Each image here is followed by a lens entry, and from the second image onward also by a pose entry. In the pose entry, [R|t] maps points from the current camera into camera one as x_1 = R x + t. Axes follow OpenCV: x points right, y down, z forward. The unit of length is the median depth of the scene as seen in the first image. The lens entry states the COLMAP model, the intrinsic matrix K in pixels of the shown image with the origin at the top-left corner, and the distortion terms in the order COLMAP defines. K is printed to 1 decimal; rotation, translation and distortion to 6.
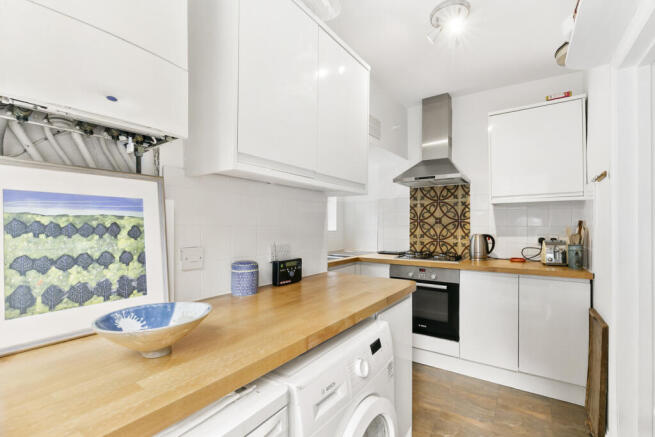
lens RADIAL K [[293.7, 0, 327.3], [0, 293.7, 219.3], [0, 0, 1]] dist [0.005873, -0.000089]
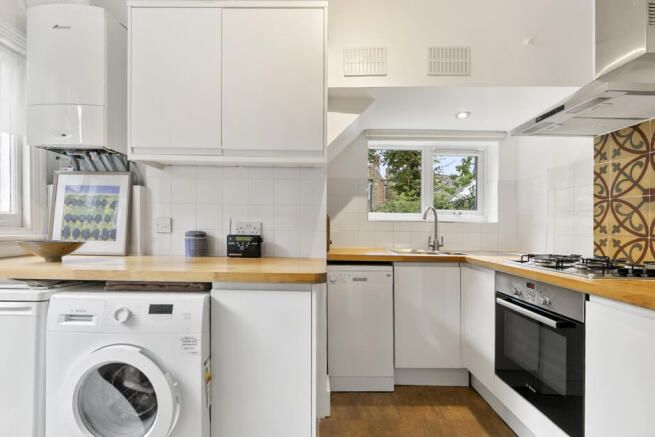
lens RADIAL K [[310.9, 0, 326.3], [0, 310.9, 223.8], [0, 0, 1]] dist [-0.001060, 0.000042]
pose [[0.568599, -0.000731, -0.822615, 0.548946], [0.001863, 0.999998, 0.000398, 0.054080], [0.822613, -0.001759, 0.568599, 0.339167]]
